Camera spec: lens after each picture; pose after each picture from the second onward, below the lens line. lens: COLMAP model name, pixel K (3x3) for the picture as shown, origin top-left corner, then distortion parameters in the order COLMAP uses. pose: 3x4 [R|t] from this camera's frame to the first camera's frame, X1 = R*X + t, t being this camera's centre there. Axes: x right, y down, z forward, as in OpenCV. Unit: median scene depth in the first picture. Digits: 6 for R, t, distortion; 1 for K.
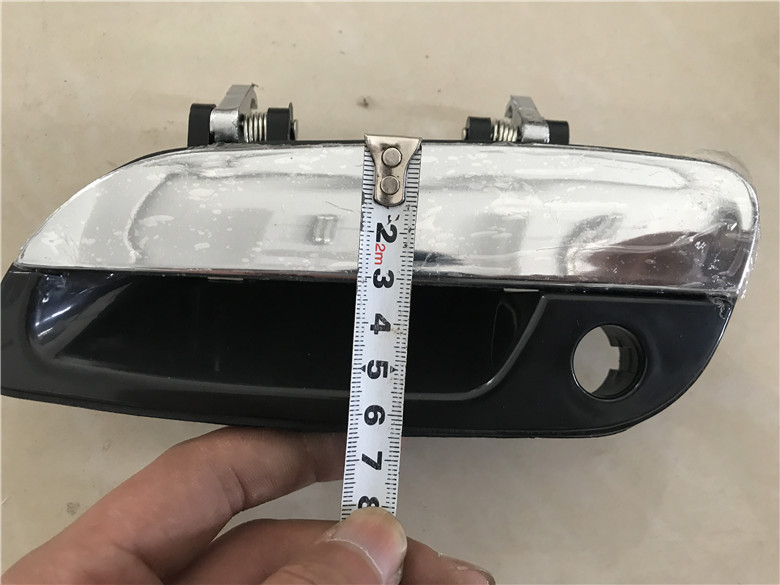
lens RADIAL K [[657.6, 0, 390.0], [0, 657.6, 292.5], [0, 0, 1]] dist [-0.010429, -0.000821]
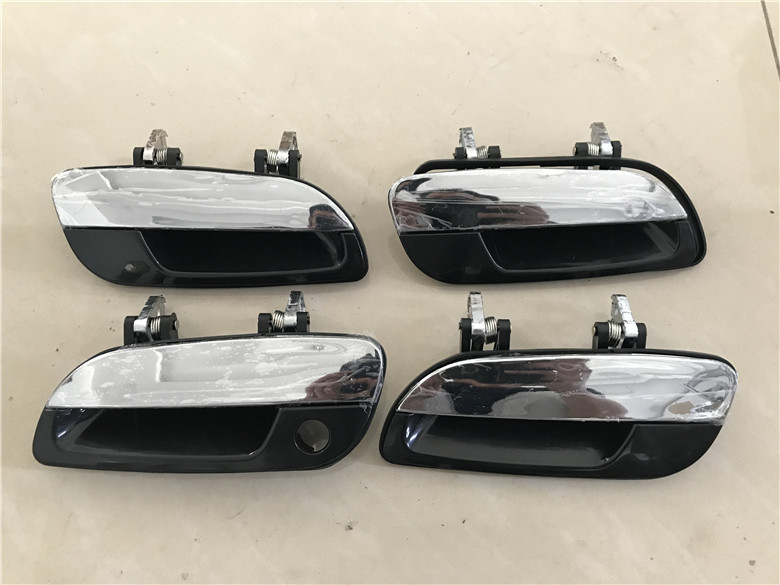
lens RADIAL K [[657.6, 0, 390.0], [0, 657.6, 292.5], [0, 0, 1]] dist [-0.010429, -0.000821]
pose [[0.996145, -0.068064, -0.055334, 0.674976], [0.067576, 0.997657, -0.010644, -0.301783], [0.055929, 0.006863, 0.998411, -1.057629]]
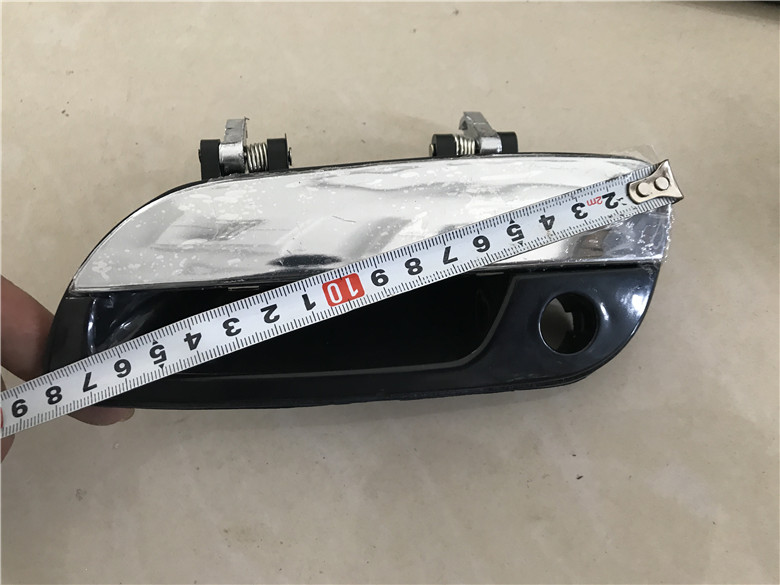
lens RADIAL K [[644.7, 0, 390.0], [0, 644.7, 292.5], [0, 0, 1]] dist [0.008210, -0.004918]
pose [[0.990933, -0.095386, 0.094622, -0.107811], [0.094494, 0.995429, 0.013876, -0.003195], [-0.095513, -0.004809, 0.995417, -0.183127]]
